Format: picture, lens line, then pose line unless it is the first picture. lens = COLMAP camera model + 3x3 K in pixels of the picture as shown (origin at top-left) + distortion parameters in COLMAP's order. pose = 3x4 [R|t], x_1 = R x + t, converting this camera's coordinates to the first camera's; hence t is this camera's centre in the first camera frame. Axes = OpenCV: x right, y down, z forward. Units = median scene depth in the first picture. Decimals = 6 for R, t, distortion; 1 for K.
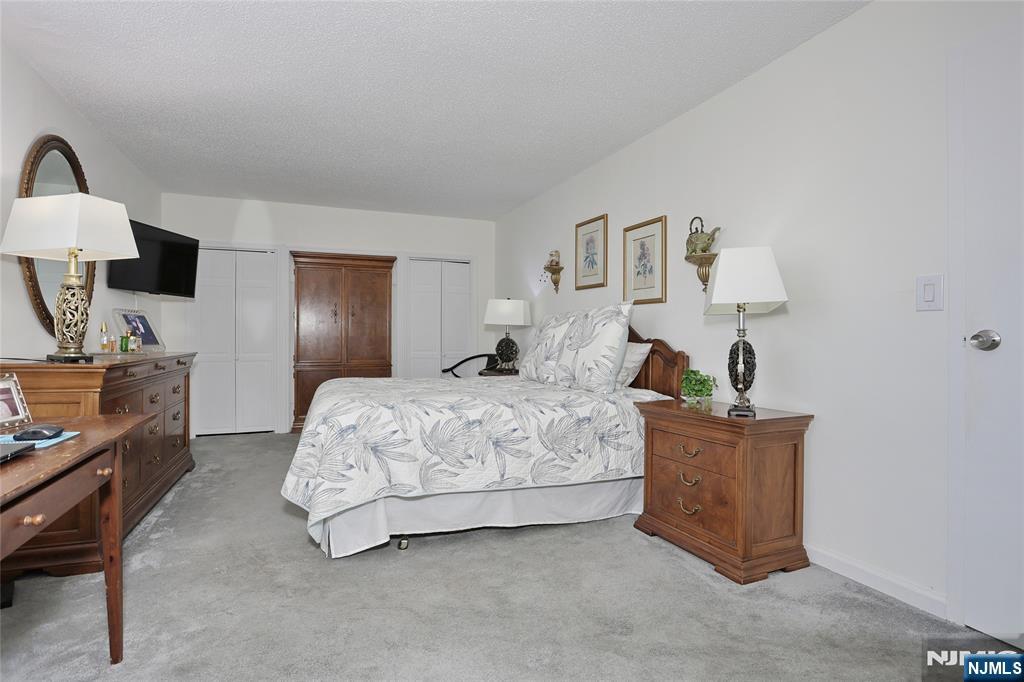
lens RADIAL K [[496.7, 0, 512.2], [0, 496.7, 339.6], [0, 0, 1]] dist [-0.067212, 0.024498]
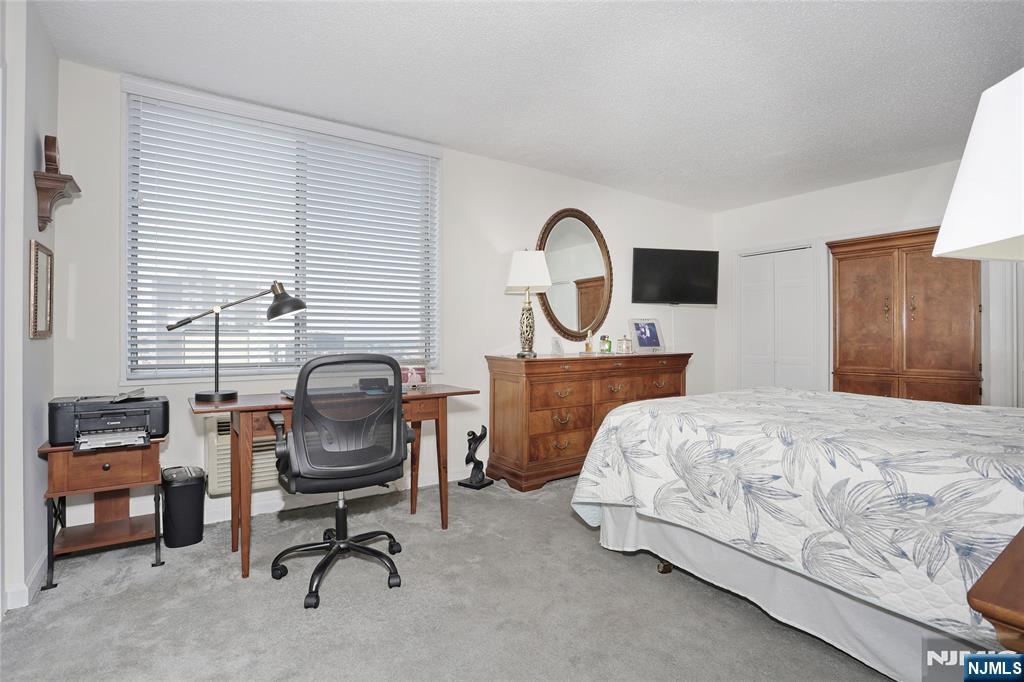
lens RADIAL K [[496.7, 0, 513.8], [0, 496.7, 342.1], [0, 0, 1]] dist [-0.067212, 0.024498]
pose [[0.217600, 0.002026, -0.976036, 0.542497], [0.003684, 0.999989, 0.002897, -0.006630], [0.976031, -0.004226, 0.217590, 0.473103]]
